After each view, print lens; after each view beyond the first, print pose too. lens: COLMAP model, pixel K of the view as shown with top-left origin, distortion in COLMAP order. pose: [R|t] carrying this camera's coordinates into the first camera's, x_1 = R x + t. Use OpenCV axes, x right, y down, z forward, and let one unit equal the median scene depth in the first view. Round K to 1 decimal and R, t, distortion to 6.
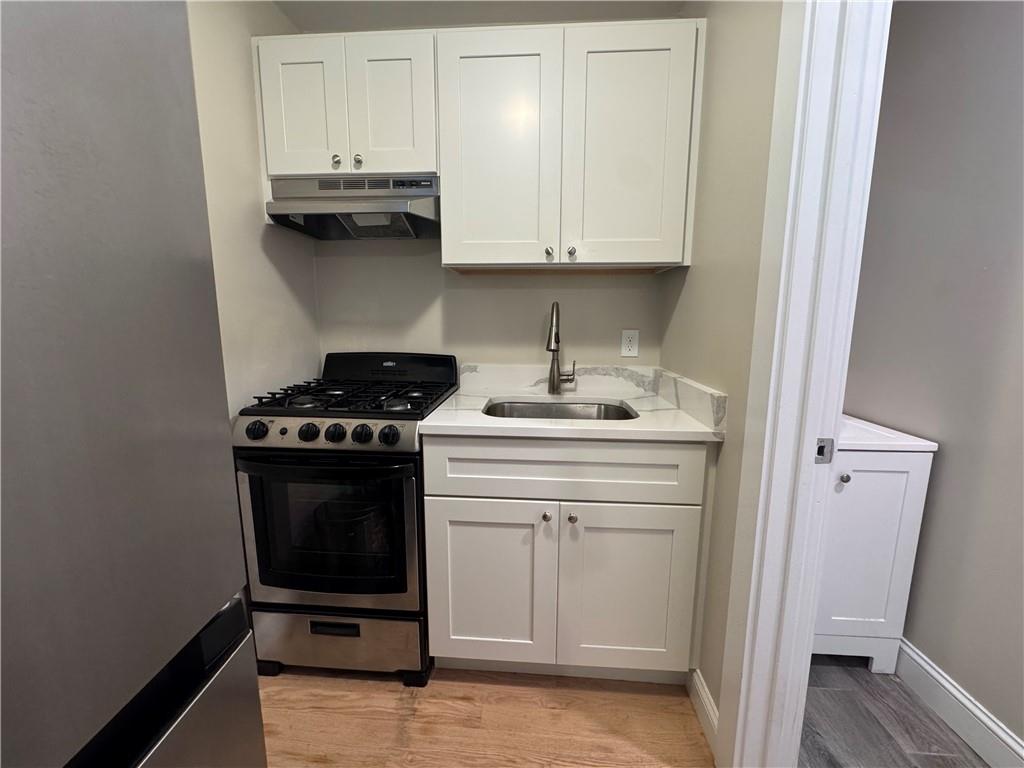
lens RADIAL K [[407.8, 0, 510.8], [0, 407.8, 382.9], [0, 0, 1]] dist [-0.005989, 0.000729]
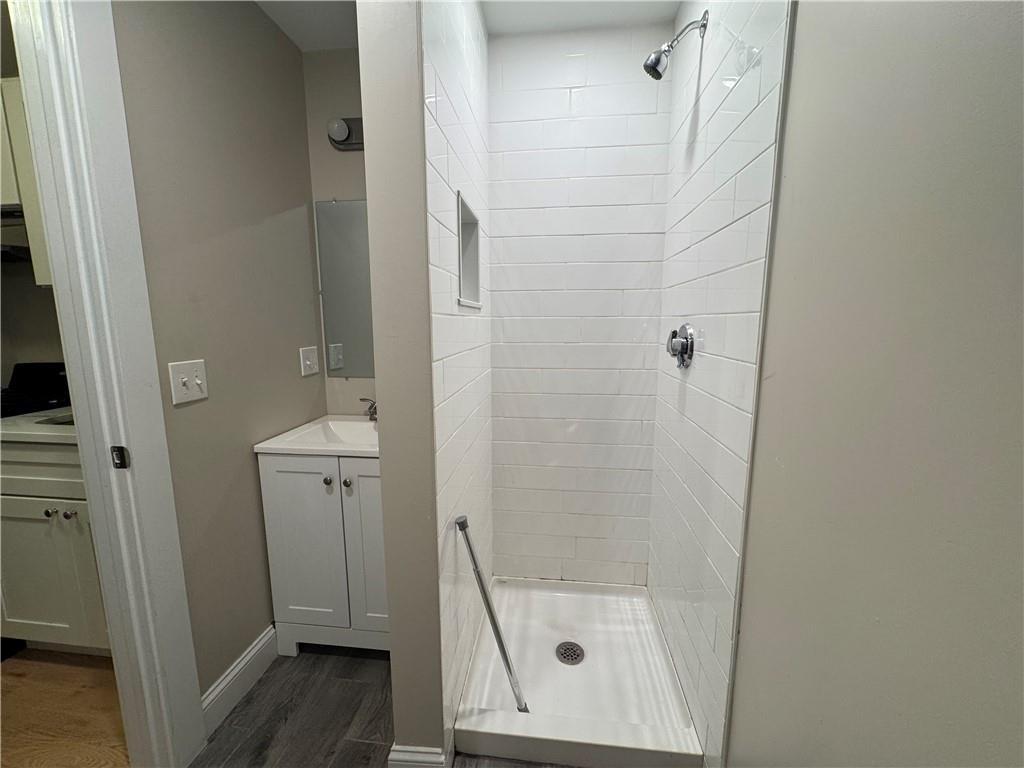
lens RADIAL K [[407.8, 0, 511.3], [0, 407.8, 382.5], [0, 0, 1]] dist [-0.005989, 0.000729]
pose [[0.999141, 0.002341, -0.041372, 1.275341], [-0.002697, 0.999960, -0.008551, -0.021907], [0.041351, 0.008655, 0.999107, -0.058603]]
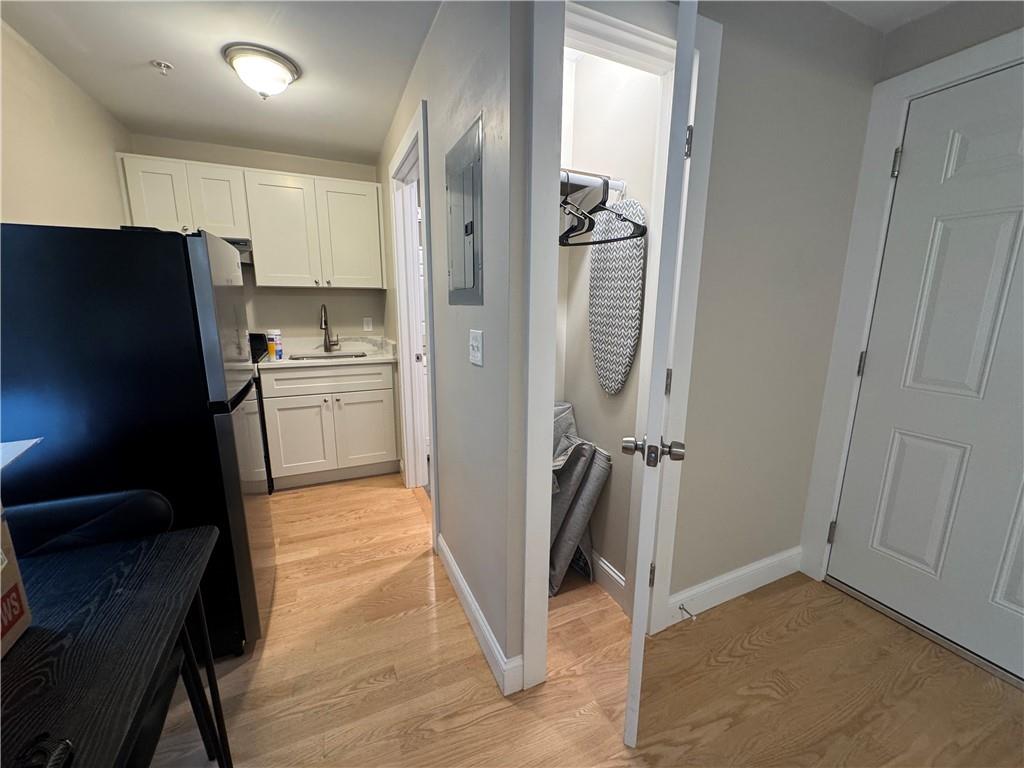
lens RADIAL K [[407.8, 0, 512.8], [0, 407.8, 384.1], [0, 0, 1]] dist [-0.005989, 0.000729]
pose [[0.879764, -0.089316, 0.466946, -0.045723], [0.066880, 0.995678, 0.064443, 0.142704], [-0.470683, -0.025465, 0.881935, -1.398053]]
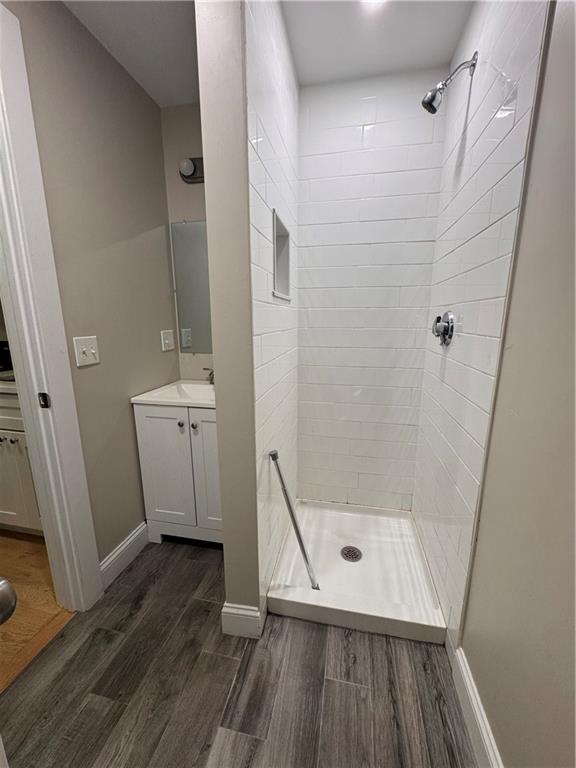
lens RADIAL K [[305.8, 0, 288.7], [0, 305.8, 382.6], [0, 0, 1]] dist [-0.005989, 0.000729]
pose [[0.991619, 0.023544, -0.127032, 1.289324], [-0.017230, 0.998572, 0.050576, 0.009740], [0.128041, -0.047964, 0.990608, -0.075602]]
